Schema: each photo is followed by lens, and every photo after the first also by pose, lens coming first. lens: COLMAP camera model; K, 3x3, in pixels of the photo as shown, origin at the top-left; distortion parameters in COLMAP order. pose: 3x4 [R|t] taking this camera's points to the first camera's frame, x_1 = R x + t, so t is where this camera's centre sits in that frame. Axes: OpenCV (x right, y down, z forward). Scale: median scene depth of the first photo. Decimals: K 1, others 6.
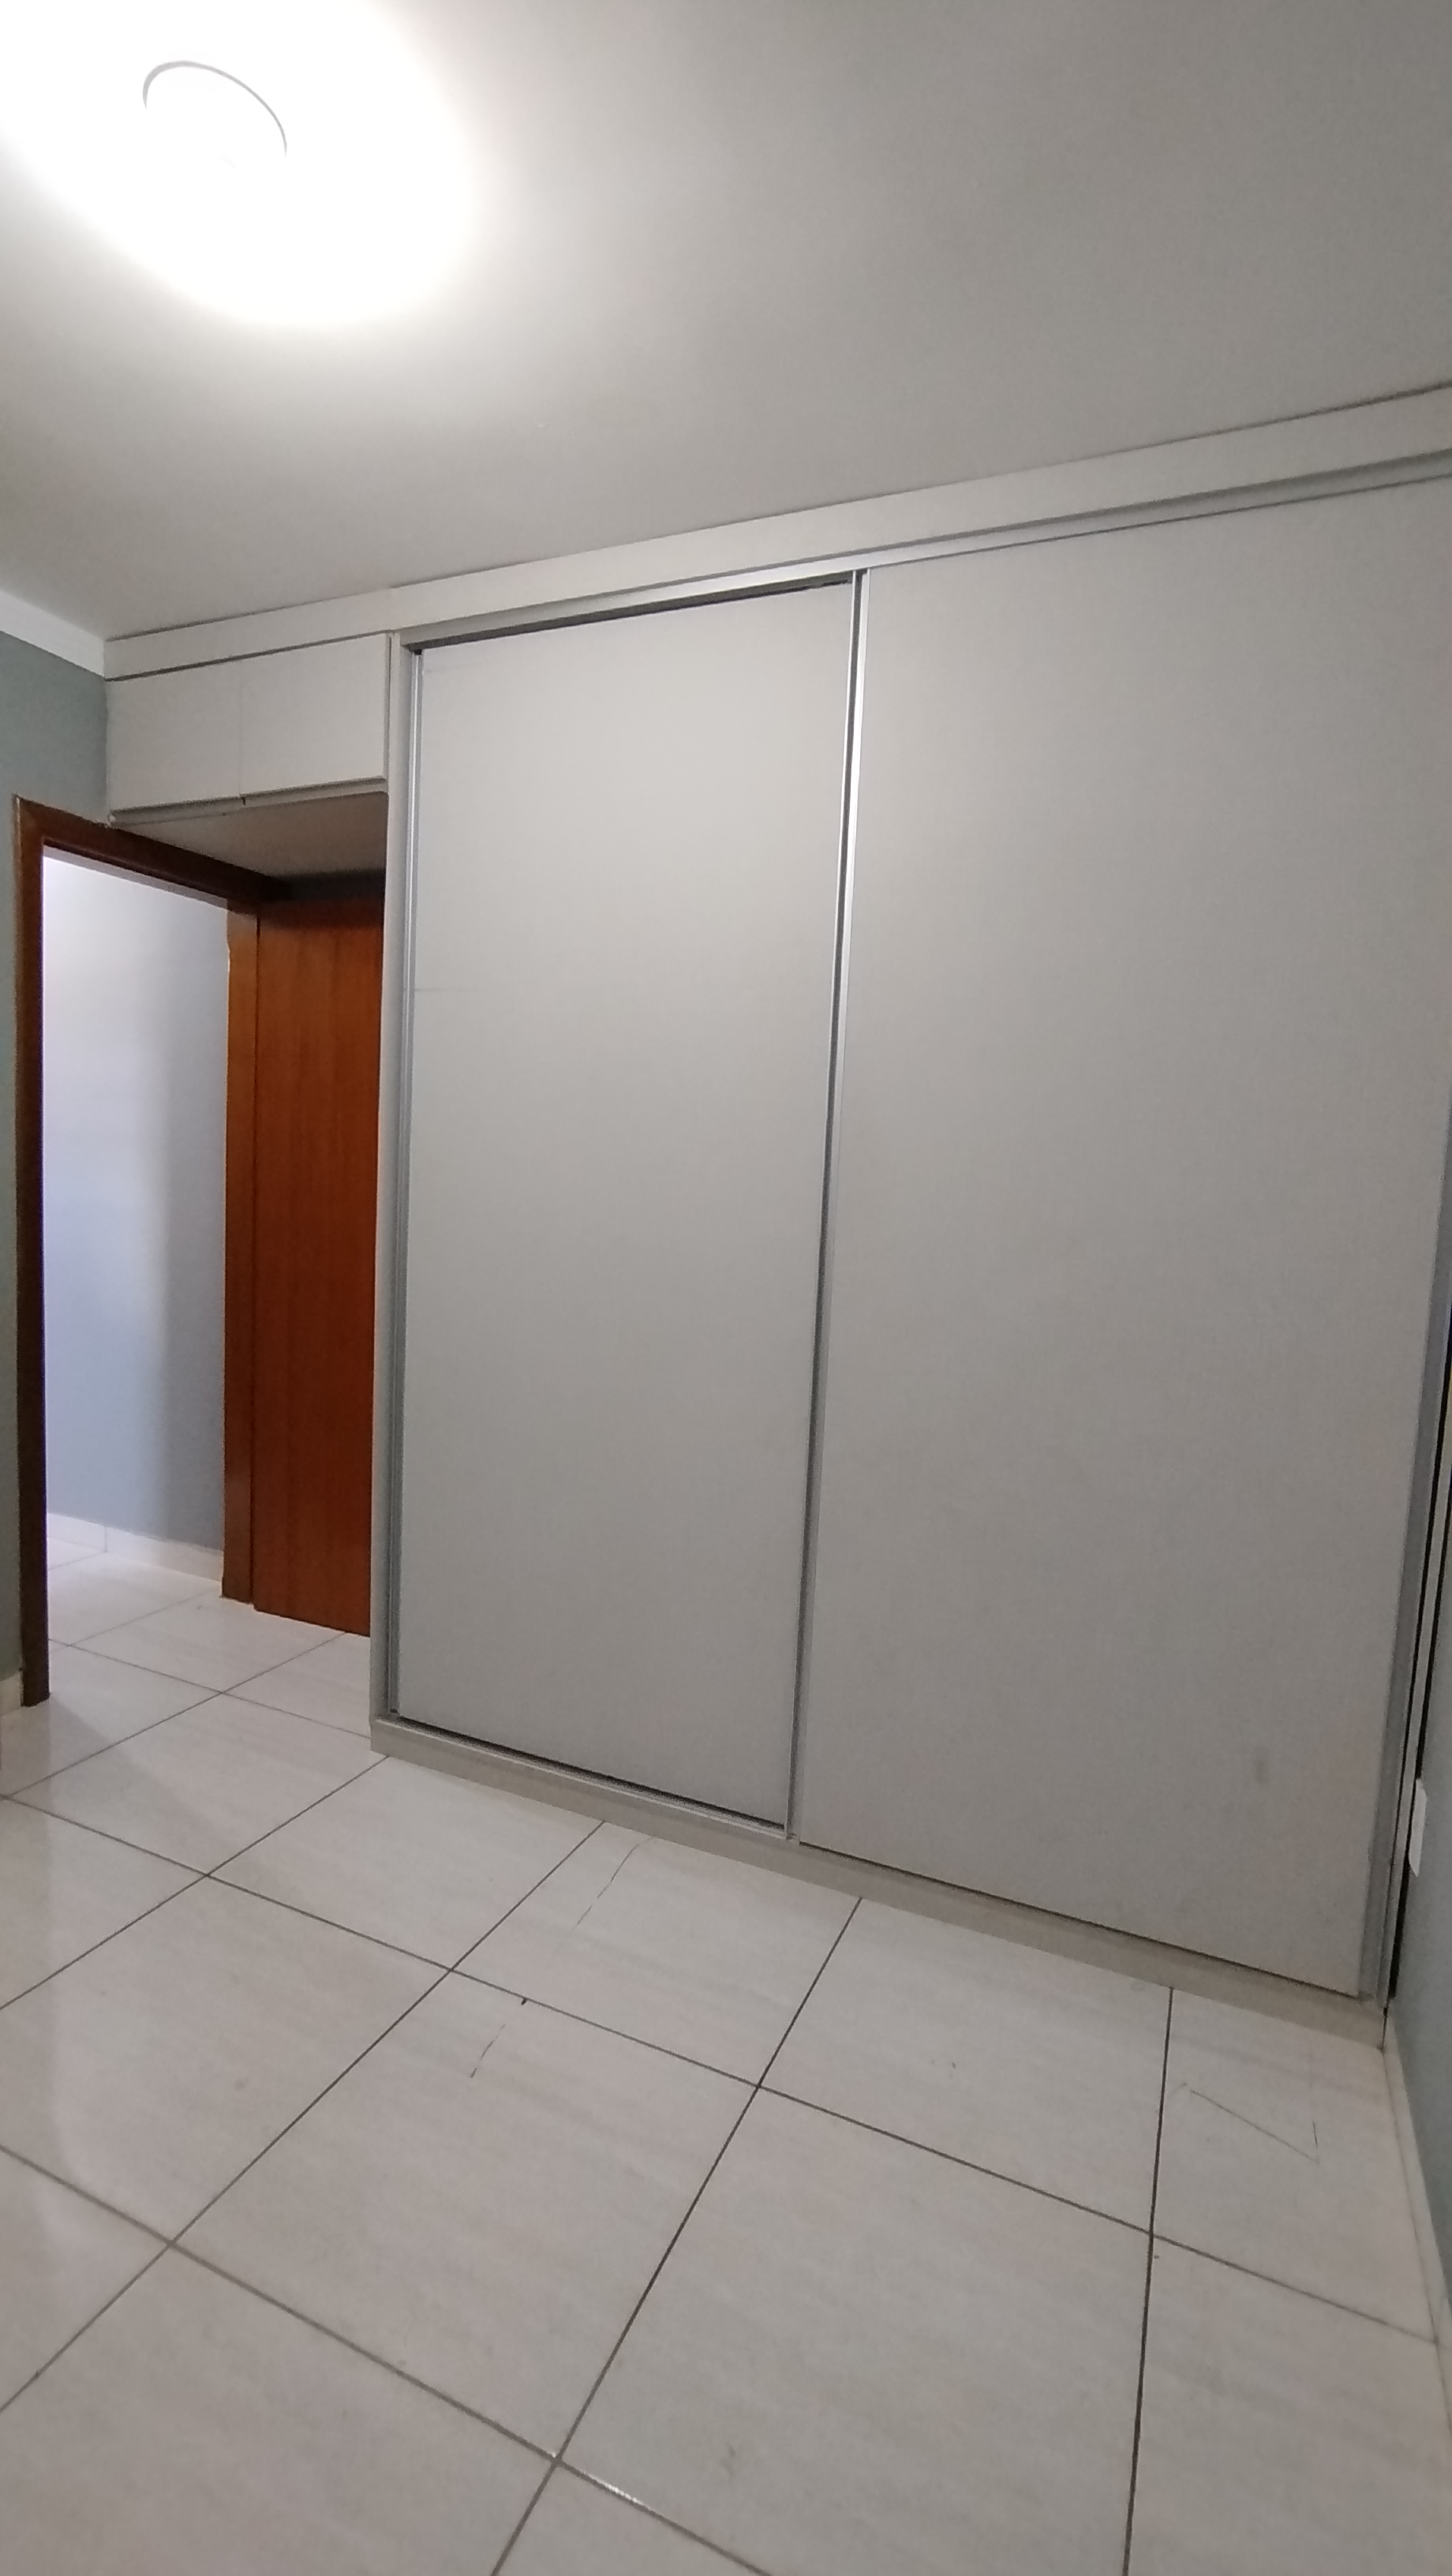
lens RADIAL K [[1169.3, 0, 734.8], [0, 1169.3, 1286.9], [0, 0, 1]] dist [-0.014168, 0.001979]
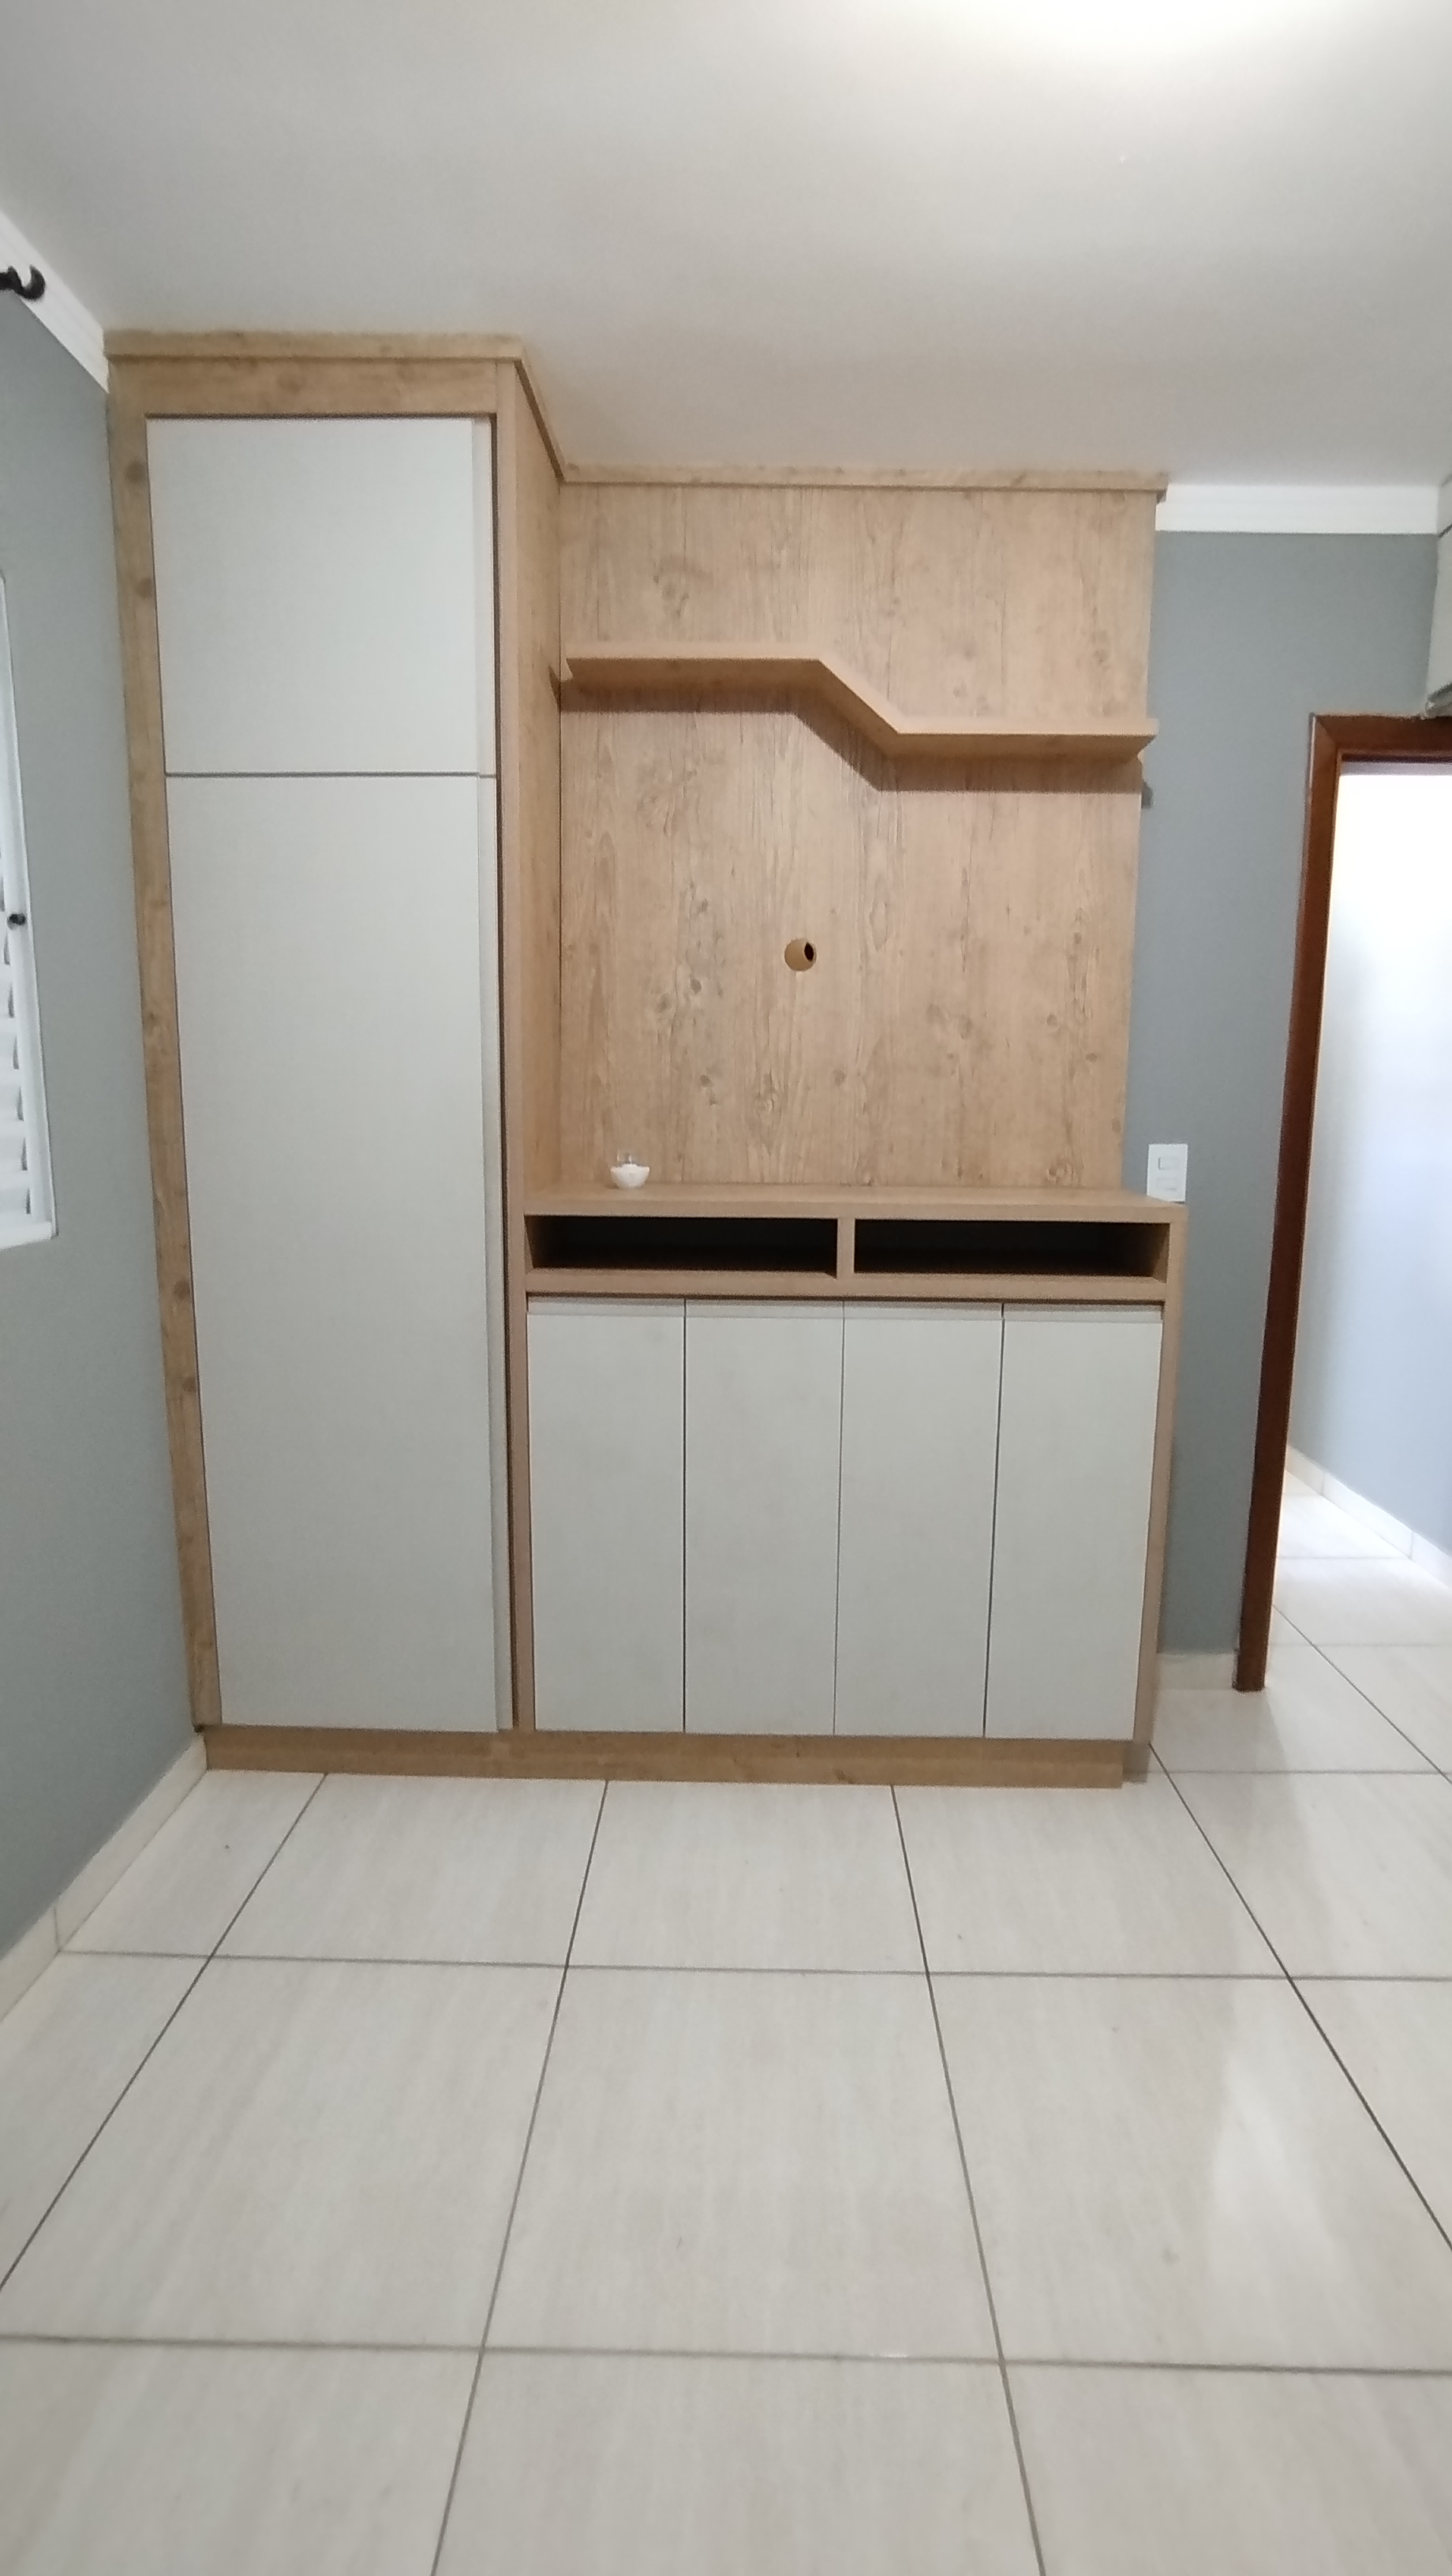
lens RADIAL K [[1169.3, 0, 729.7], [0, 1169.3, 1282.7], [0, 0, 1]] dist [-0.014168, 0.001979]
pose [[0.382165, 0.106438, -0.917944, 0.080441], [-0.076352, 0.993585, 0.083422, -0.023033], [0.920935, 0.038206, 0.387840, 0.232088]]
